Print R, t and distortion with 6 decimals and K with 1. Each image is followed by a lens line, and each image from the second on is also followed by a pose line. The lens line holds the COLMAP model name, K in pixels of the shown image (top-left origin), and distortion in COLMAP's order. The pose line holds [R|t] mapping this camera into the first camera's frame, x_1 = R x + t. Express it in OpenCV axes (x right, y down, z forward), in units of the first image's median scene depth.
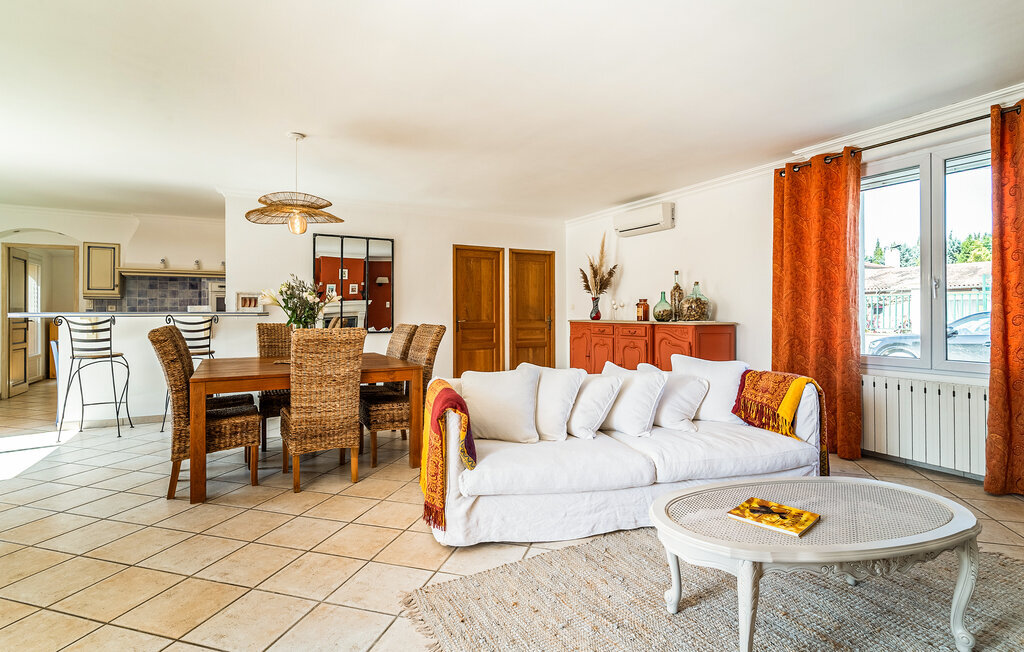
lens RADIAL K [[497.4, 0, 520.1], [0, 497.4, 306.5], [0, 0, 1]] dist [0.004148, -0.000167]
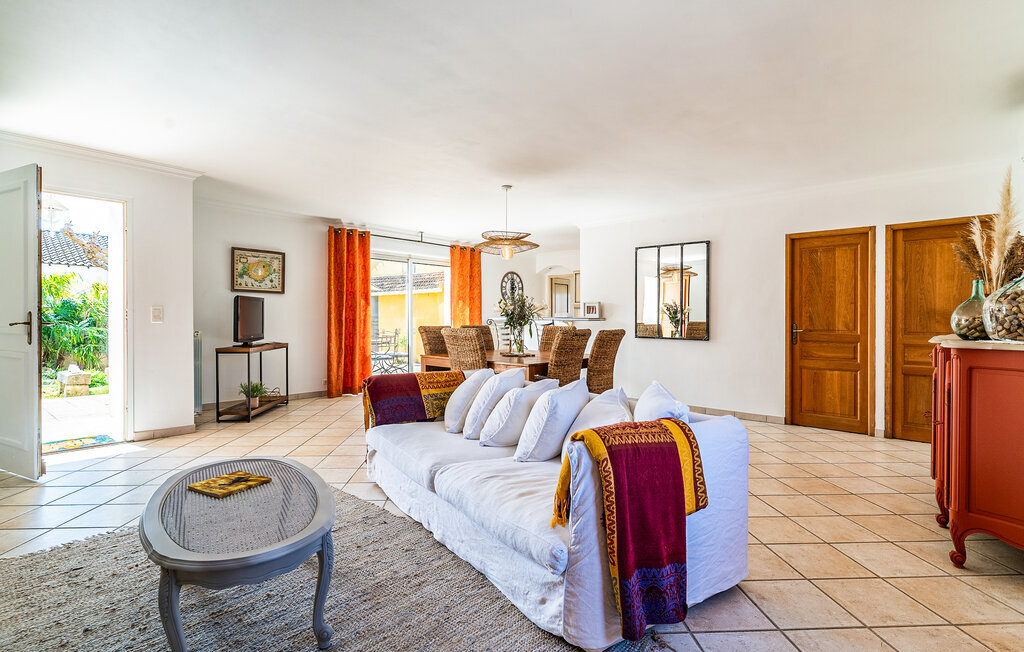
lens RADIAL K [[497.4, 0, 511.4], [0, 497.4, 320.7], [0, 0, 1]] dist [0.004148, -0.000167]
pose [[0.331060, 0.010397, -0.943552, 0.466097], [0.003611, 0.999918, 0.012285, 0.002190], [0.943603, -0.007474, 0.330995, 0.309064]]
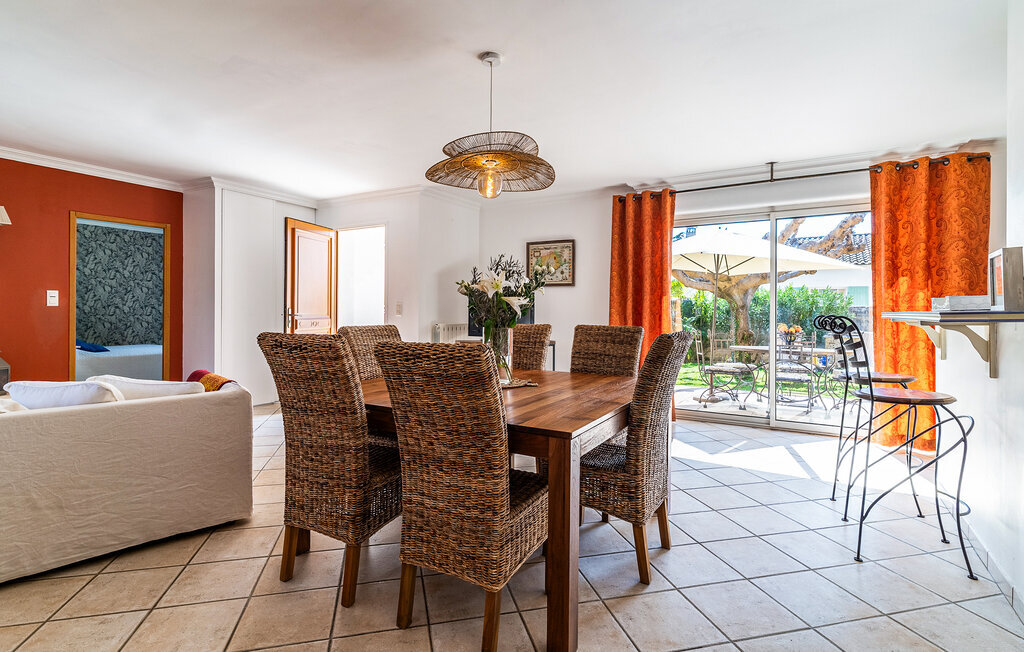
lens RADIAL K [[497.4, 0, 509.7], [0, 497.4, 318.2], [0, 0, 1]] dist [0.004148, -0.000167]
pose [[-0.867842, 0.003467, -0.496829, -0.073929], [0.000949, 0.999985, 0.005321, 0.011435], [0.496840, 0.004146, -0.867832, 0.905799]]
